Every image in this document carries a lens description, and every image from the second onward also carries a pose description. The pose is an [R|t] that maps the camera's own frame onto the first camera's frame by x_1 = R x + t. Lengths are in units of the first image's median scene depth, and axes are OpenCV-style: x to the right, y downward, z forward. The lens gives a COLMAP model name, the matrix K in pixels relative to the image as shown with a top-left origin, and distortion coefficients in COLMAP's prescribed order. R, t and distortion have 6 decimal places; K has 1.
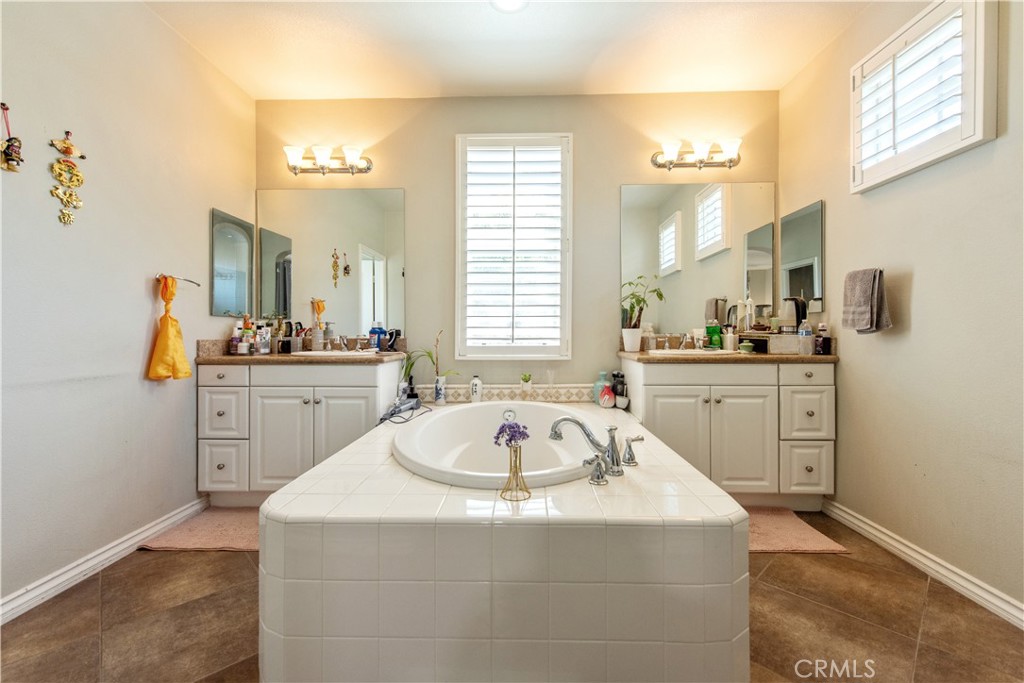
lens RADIAL K [[432.3, 0, 511.8], [0, 432.3, 332.6], [0, 0, 1]] dist [0.011713, -0.002742]
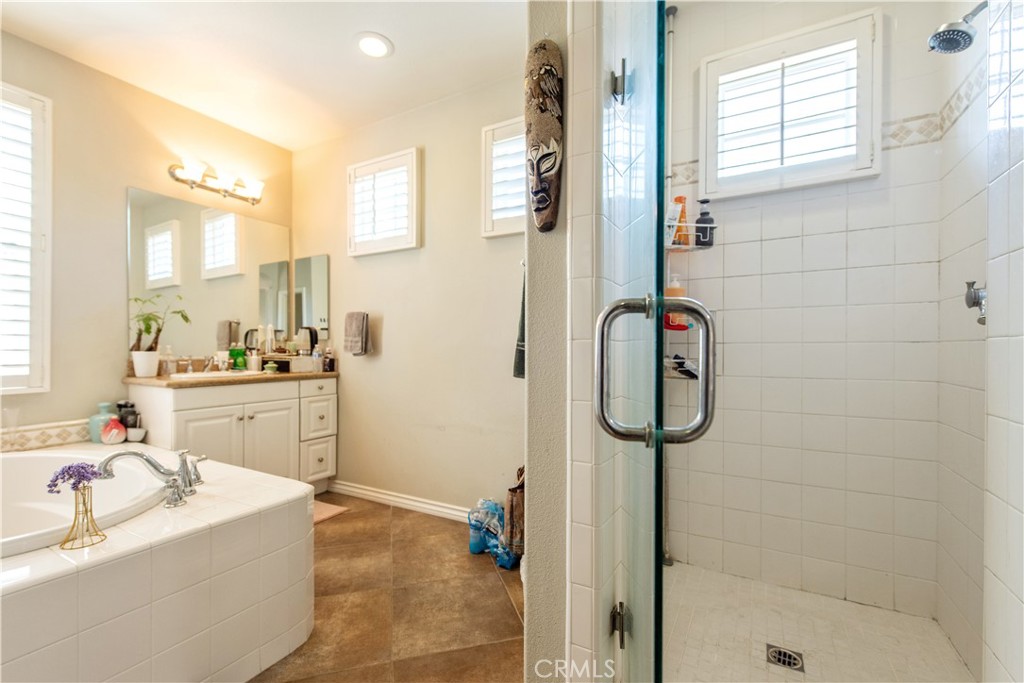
lens RADIAL K [[450.9, 0, 511.0], [0, 450.9, 347.9], [0, 0, 1]] dist [-0.000705, -0.000110]
pose [[0.471140, 0.003187, 0.882053, -0.234826], [-0.000397, 0.999994, -0.003402, -0.016788], [-0.882058, 0.001253, 0.471139, -0.136806]]
